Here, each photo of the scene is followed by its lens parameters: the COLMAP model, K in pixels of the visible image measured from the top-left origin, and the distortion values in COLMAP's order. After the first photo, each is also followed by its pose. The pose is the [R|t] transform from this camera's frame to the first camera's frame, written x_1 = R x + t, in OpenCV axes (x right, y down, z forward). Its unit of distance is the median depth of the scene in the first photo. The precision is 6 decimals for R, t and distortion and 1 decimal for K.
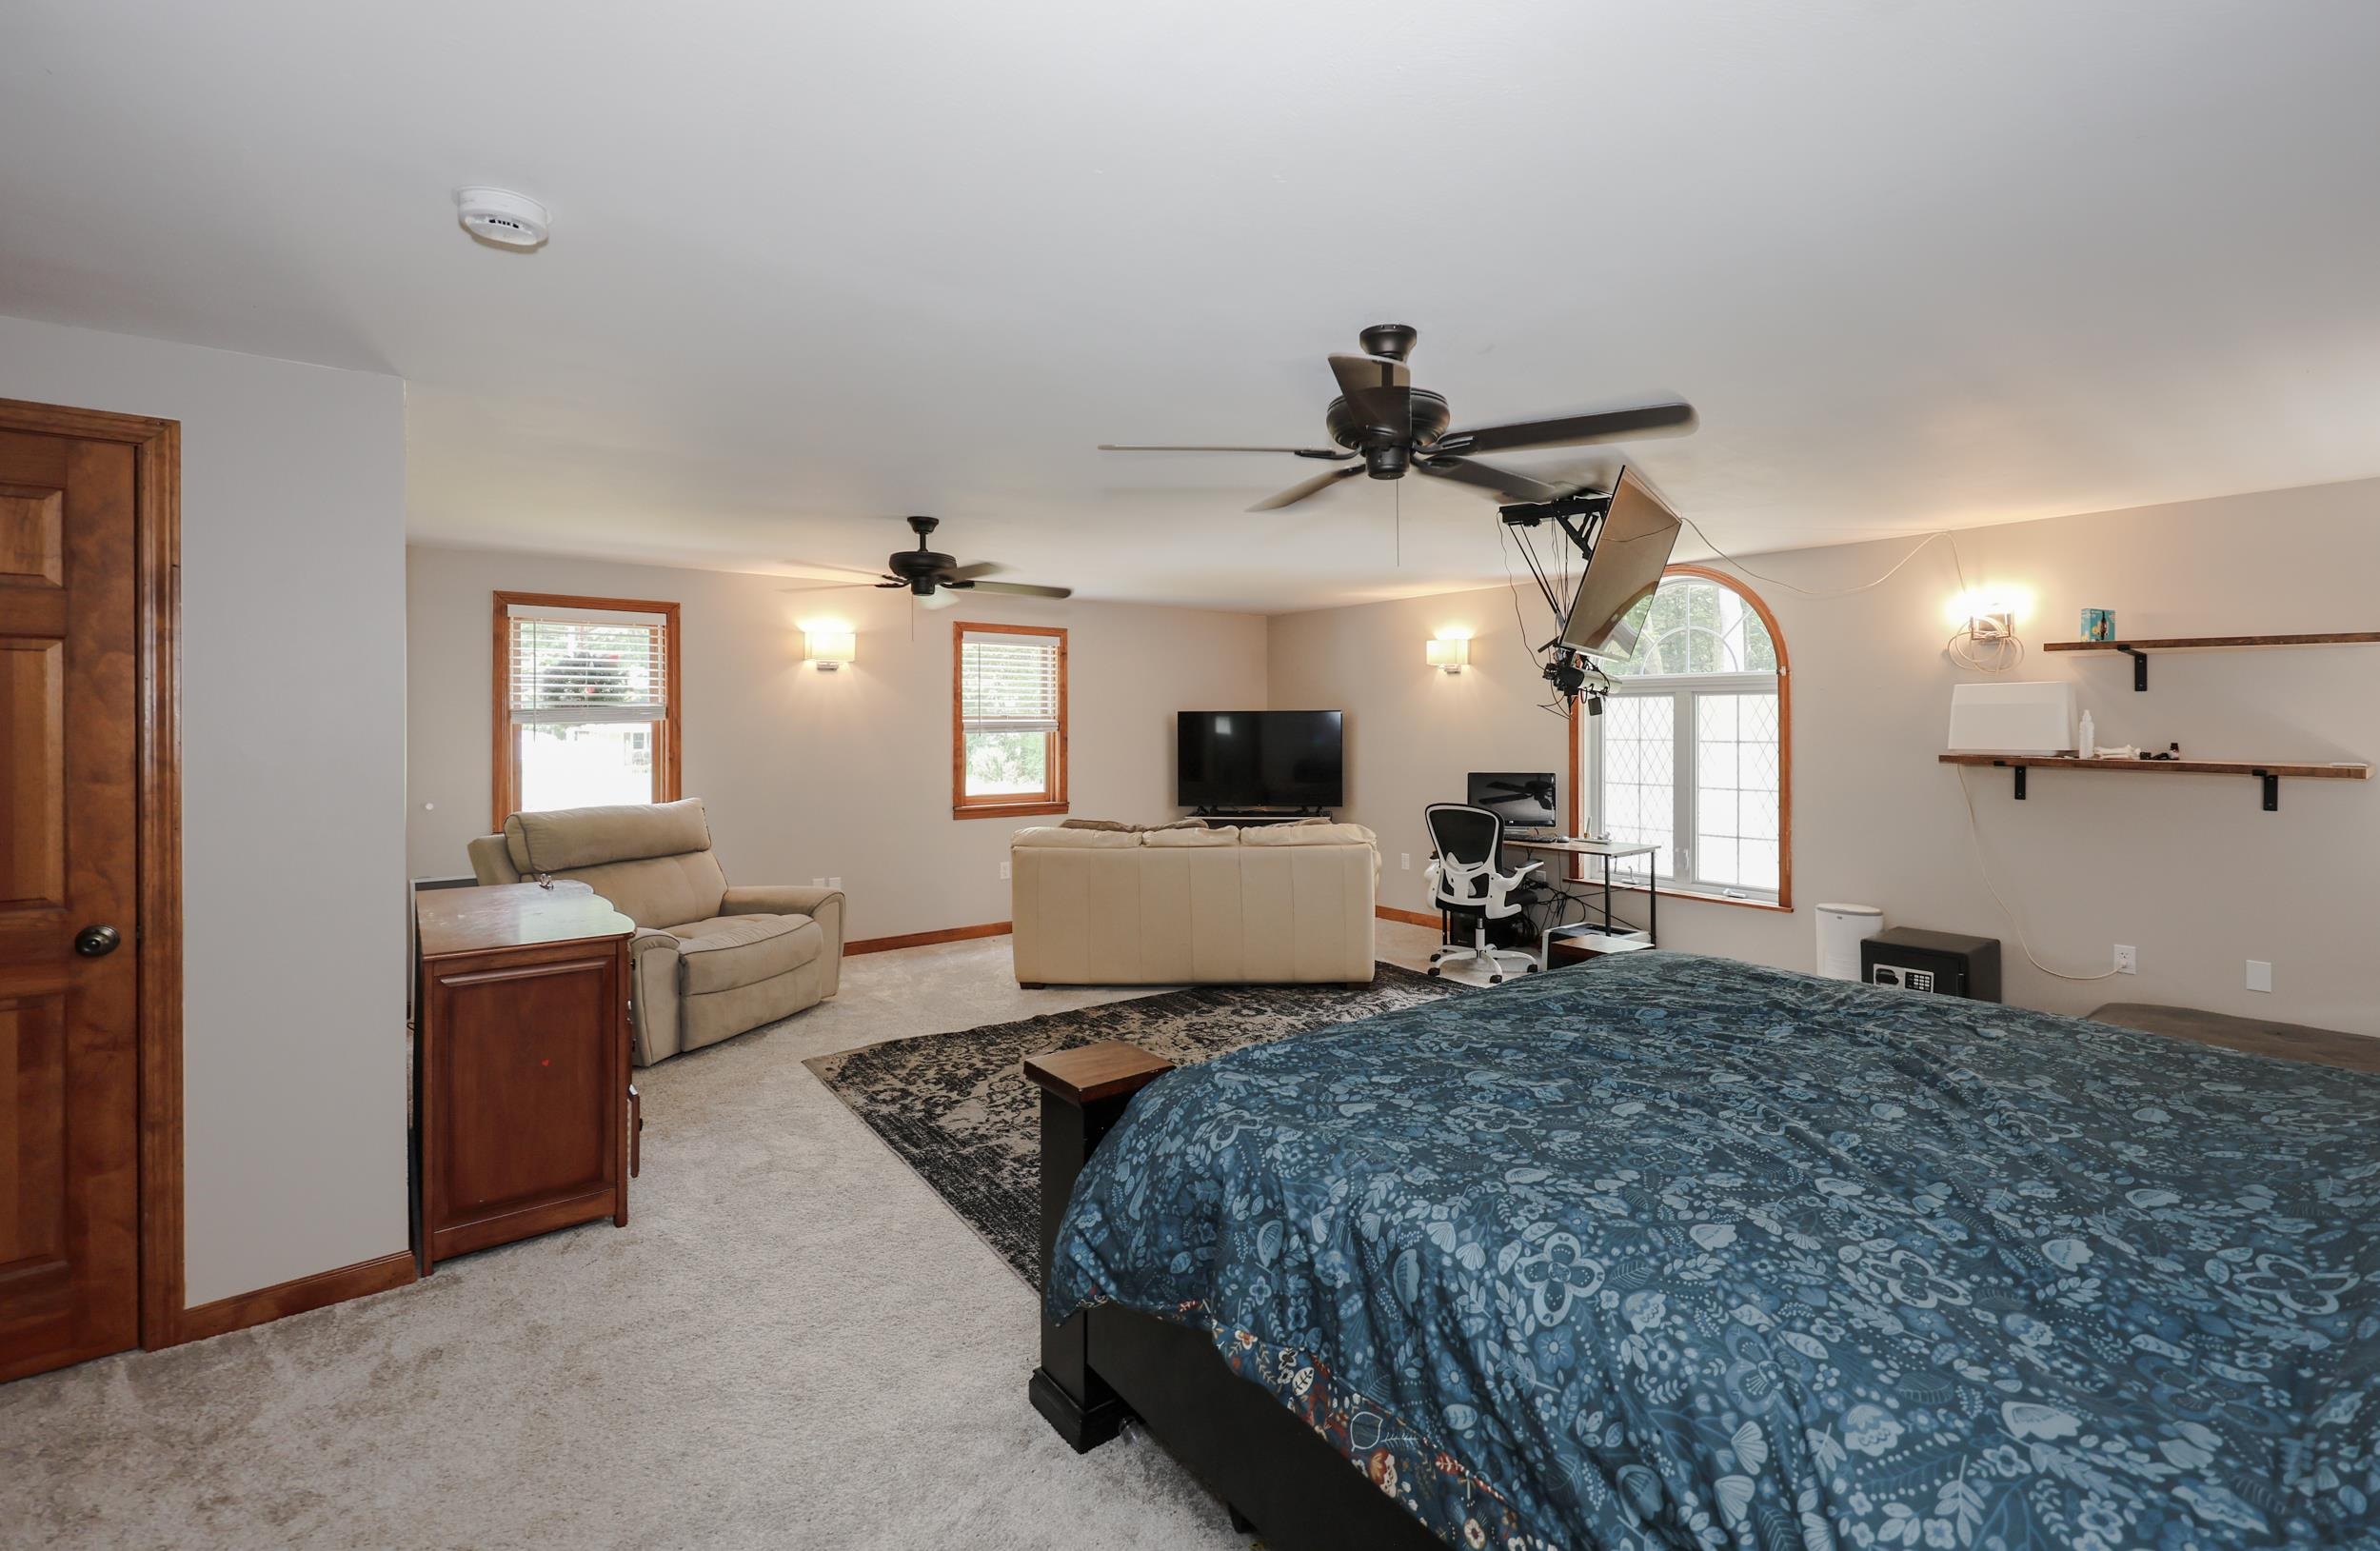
lens RADIAL K [[1014.2, 0, 1185.9], [0, 1014.2, 731.1], [0, 0, 1]] dist [0.010188, -0.000010]
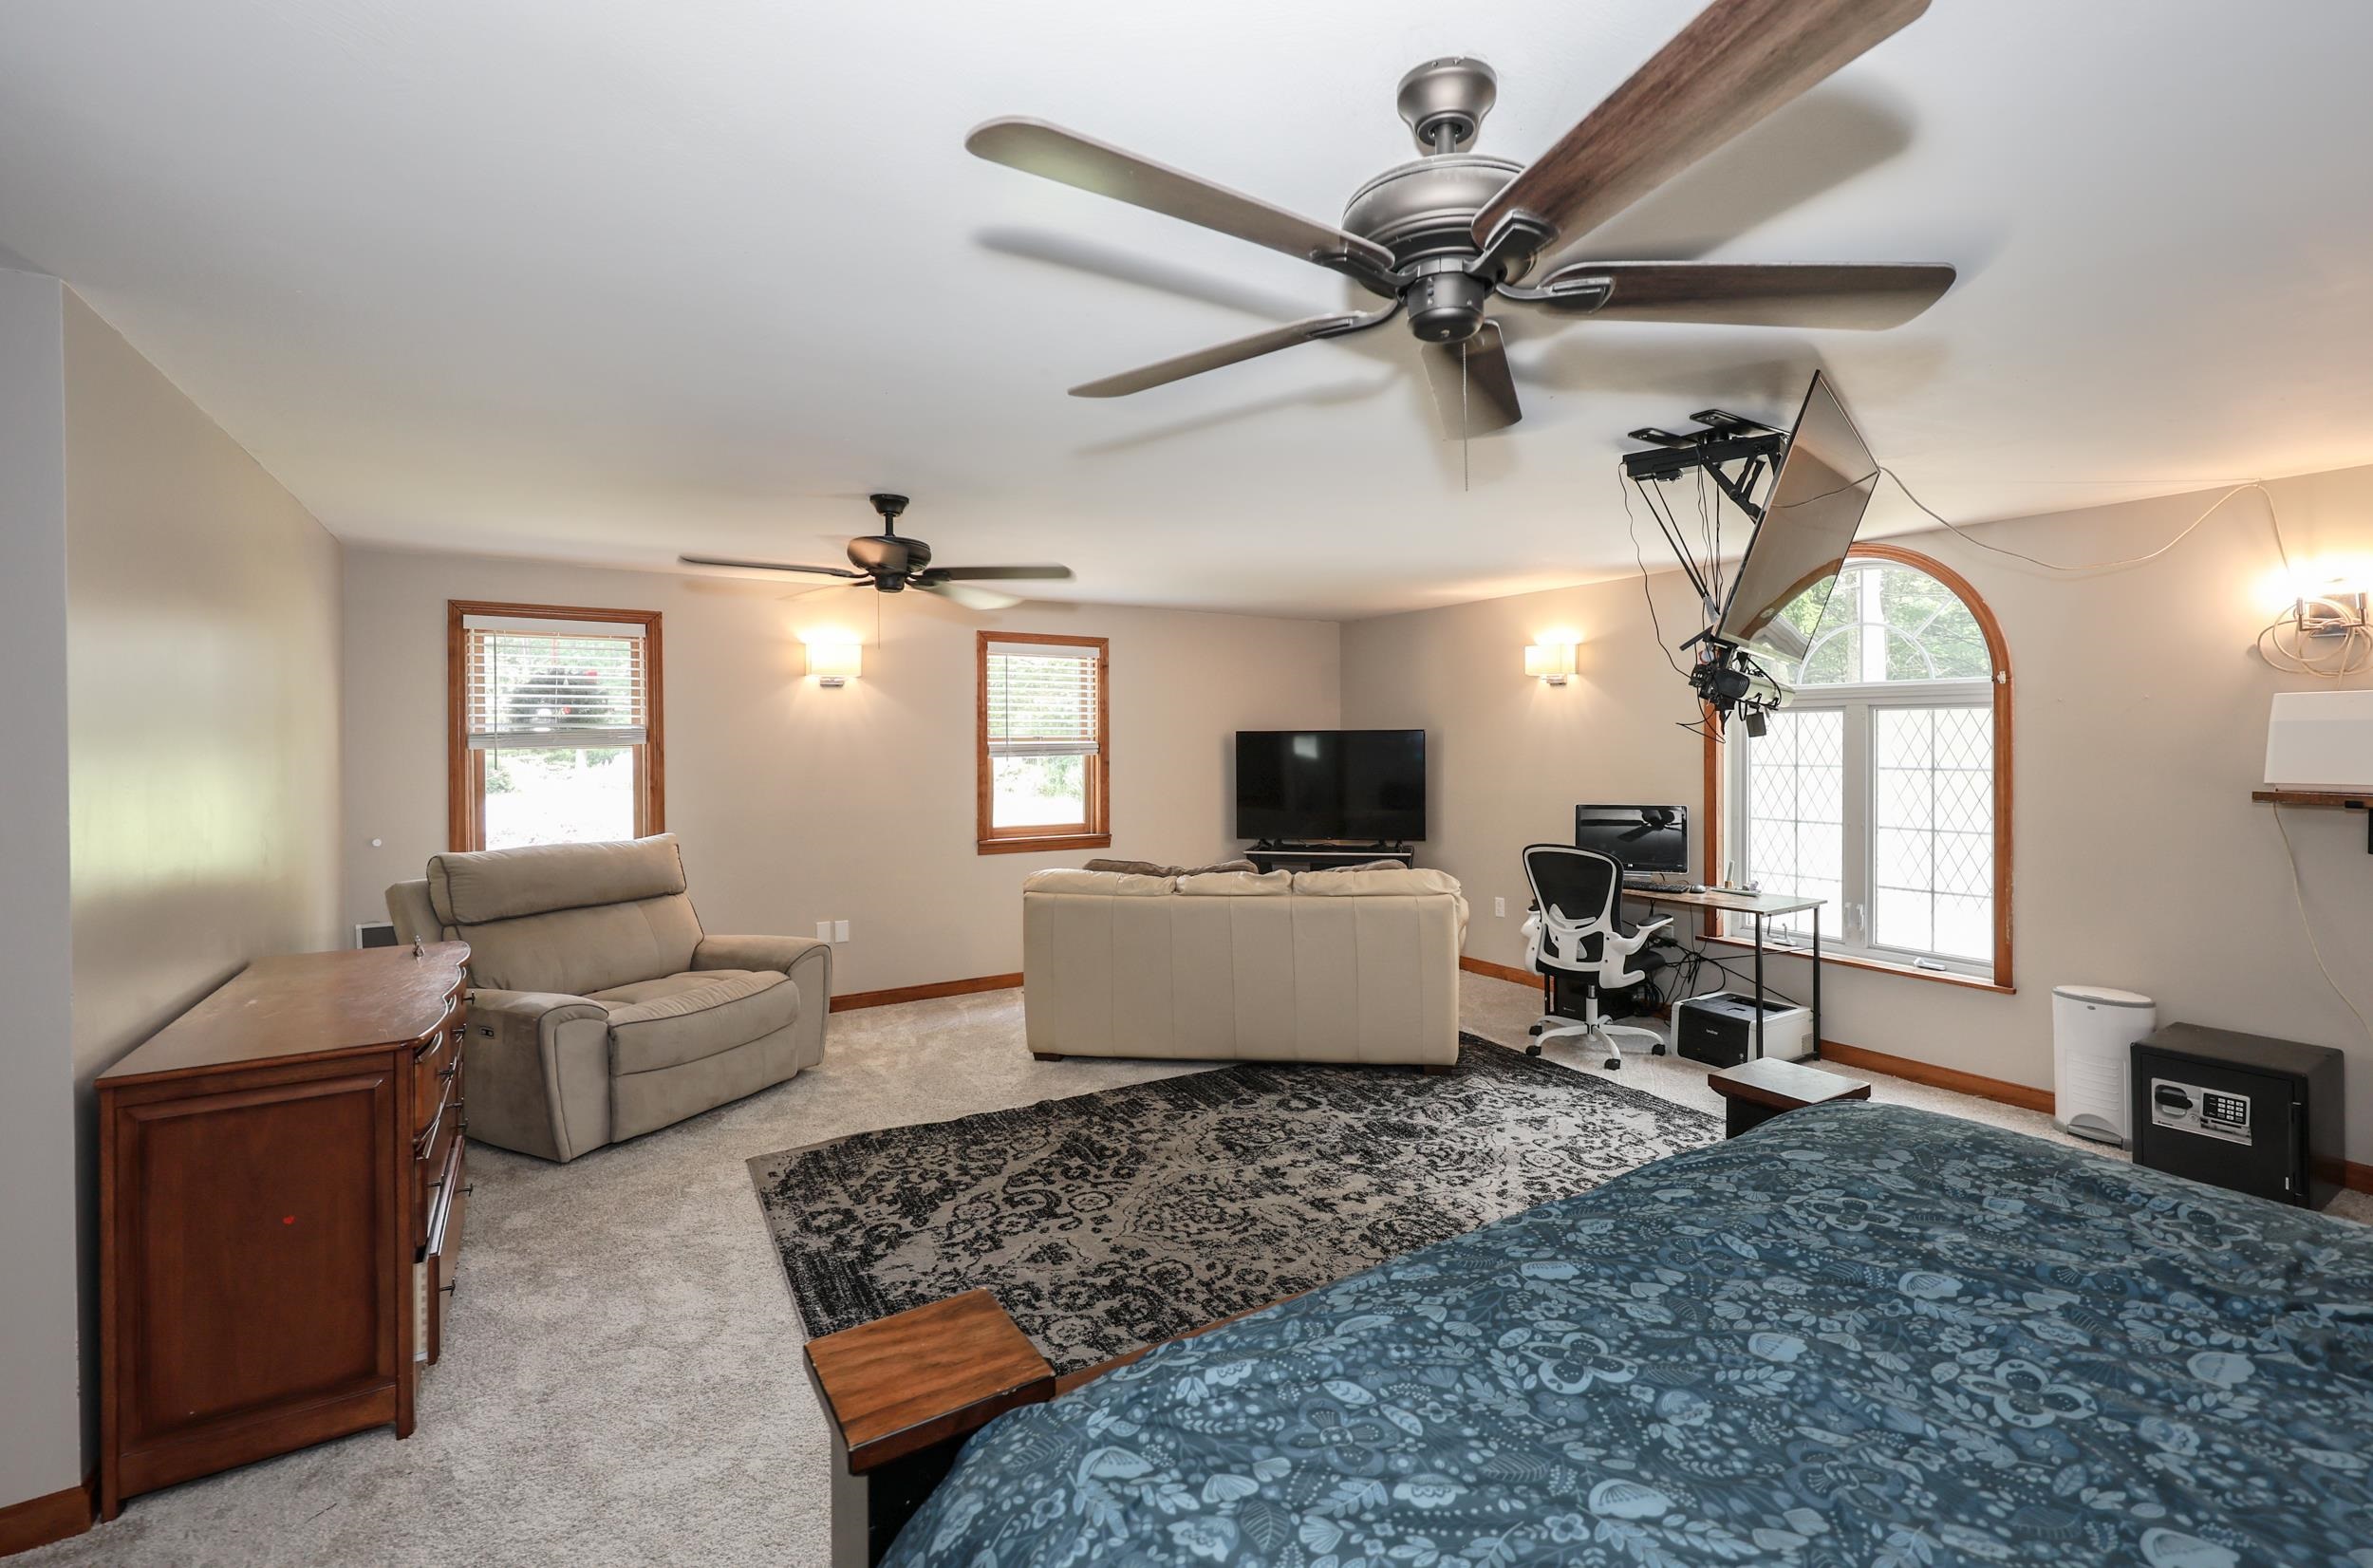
lens RADIAL K [[1026.8, 0, 1189.2], [0, 1026.8, 755.0], [0, 0, 1]] dist [0.006003, 0.000360]
pose [[0.996295, -0.001609, -0.085990, 0.044360], [0.002151, 0.999978, 0.006218, -0.006823], [0.085978, -0.006380, 0.996277, 0.171221]]
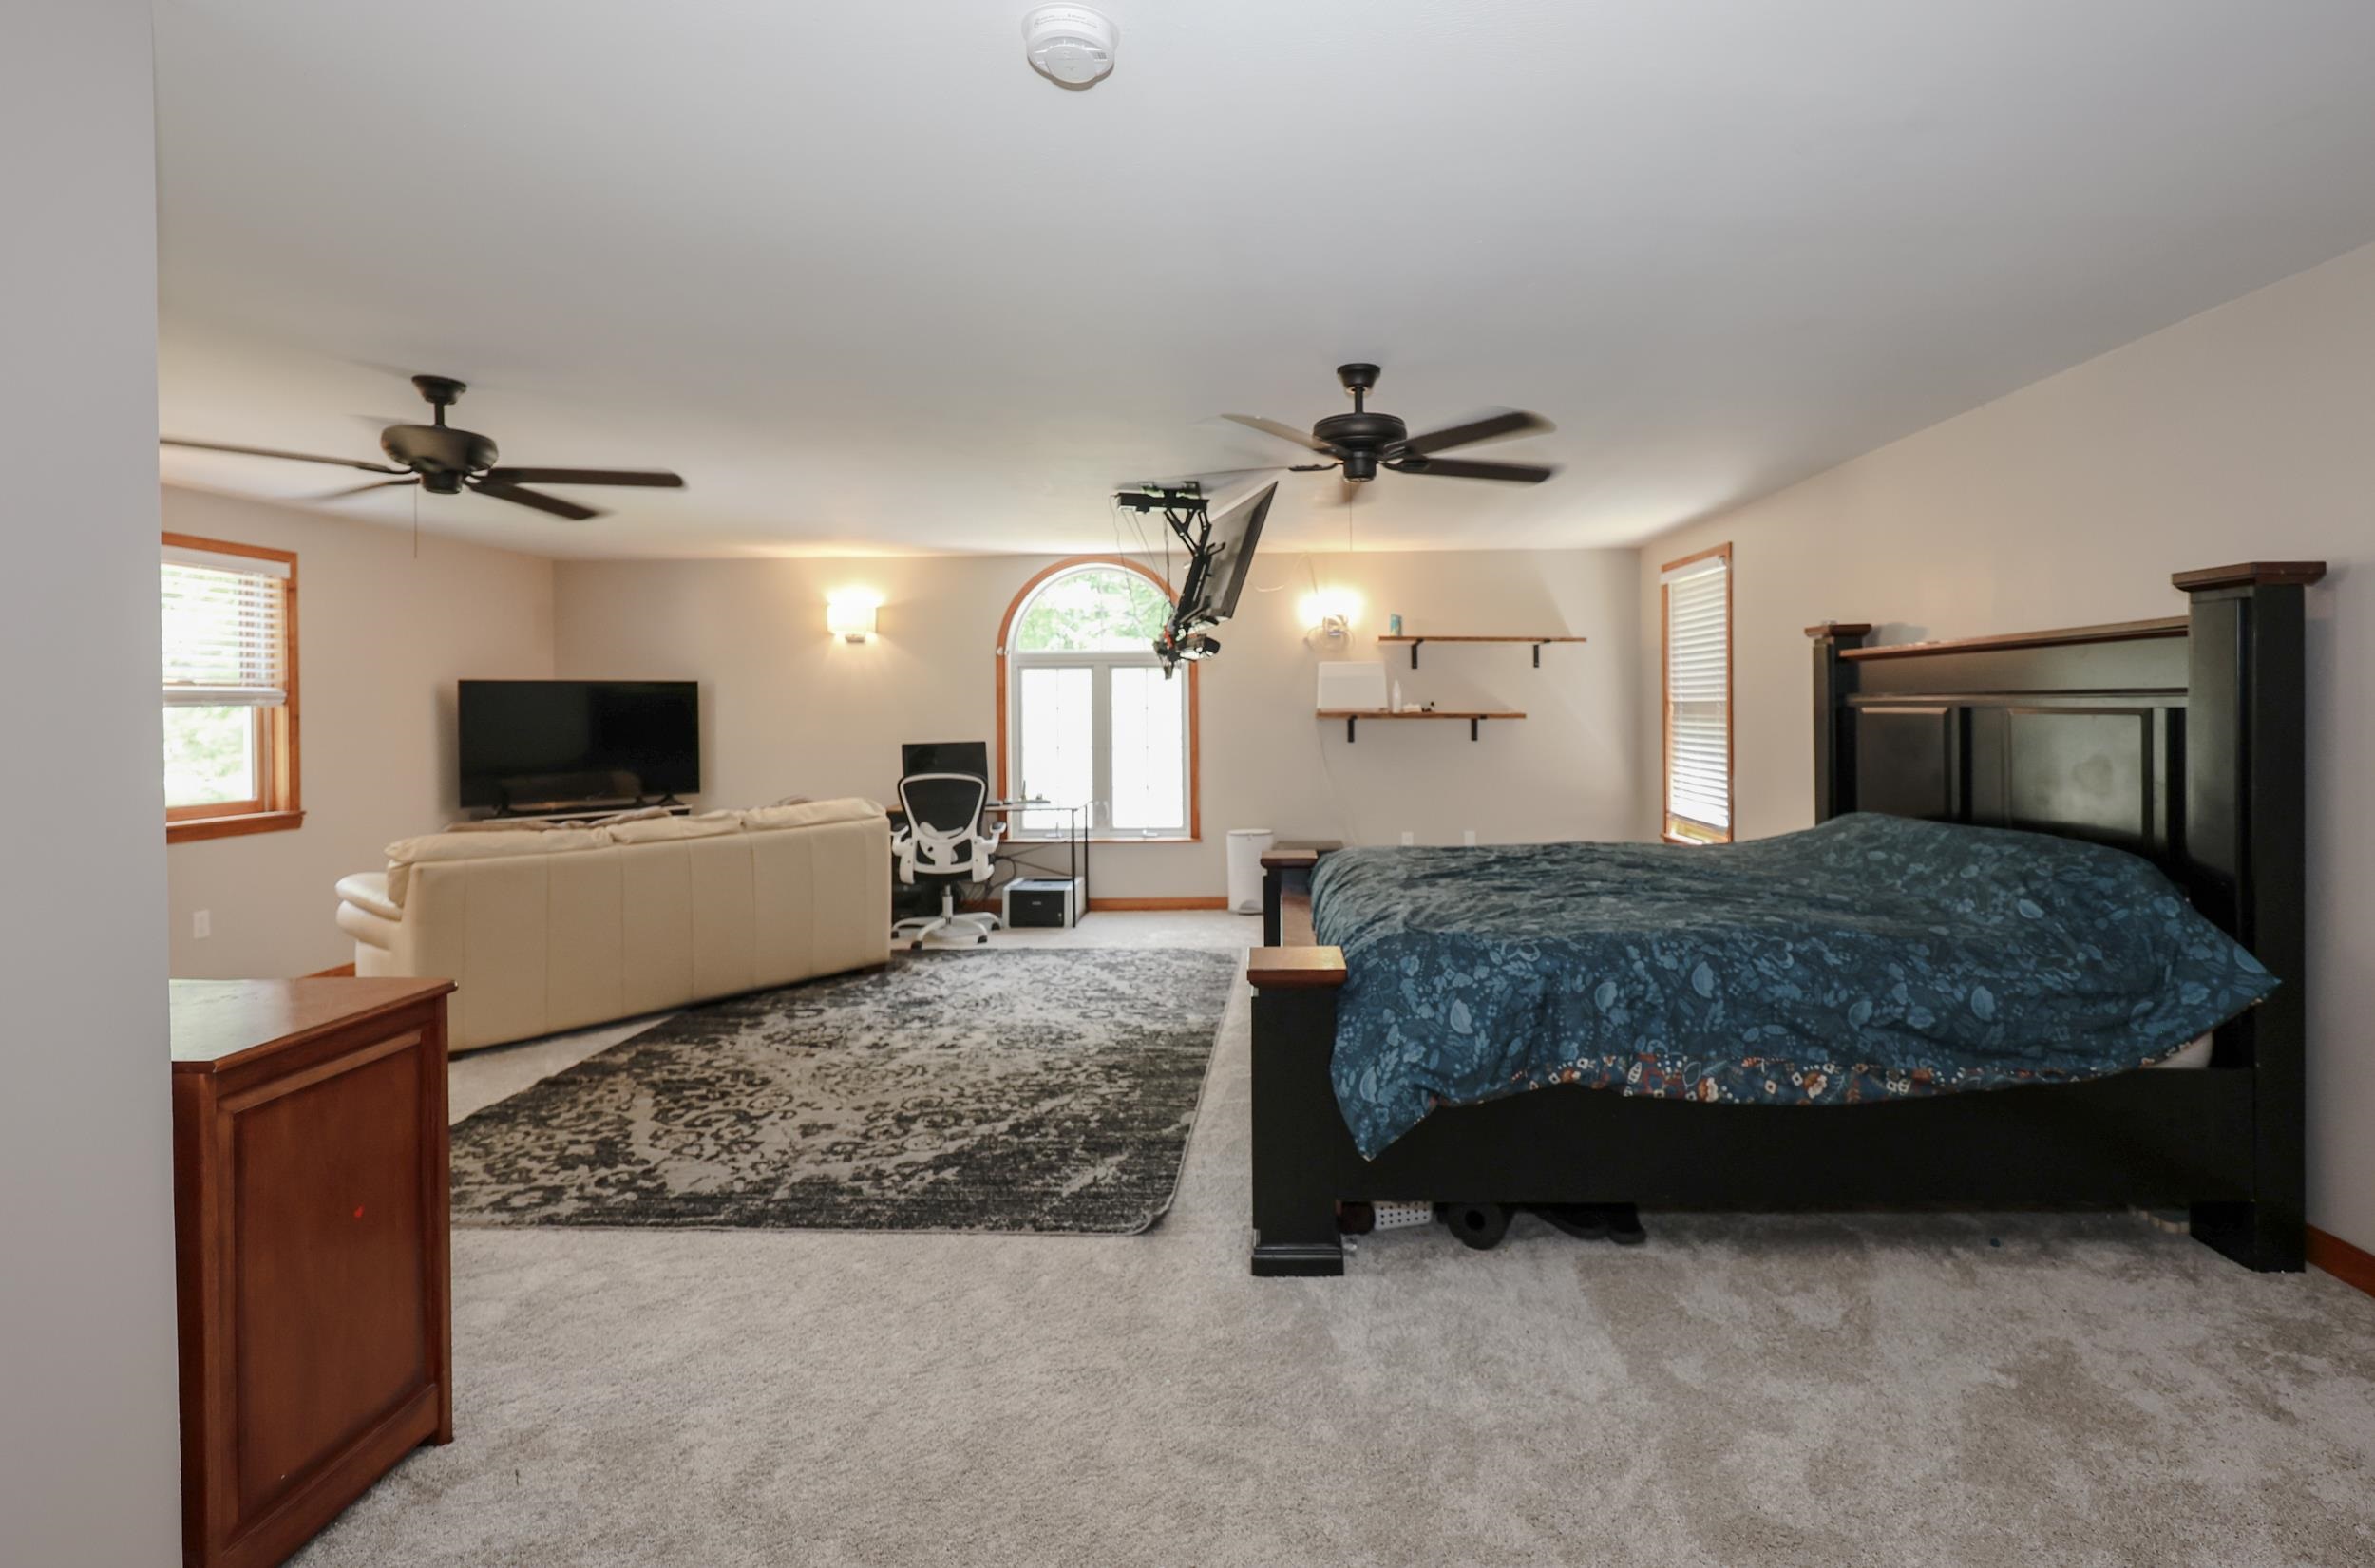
lens RADIAL K [[1119.4, 0, 1195.1], [0, 1119.4, 721.1], [0, 0, 1]] dist [0.004727, 0.000360]
pose [[0.653262, -0.013251, 0.757016, -0.436173], [0.012573, 0.999899, 0.006653, 0.019046], [-0.757028, 0.005171, 0.653362, 0.100205]]
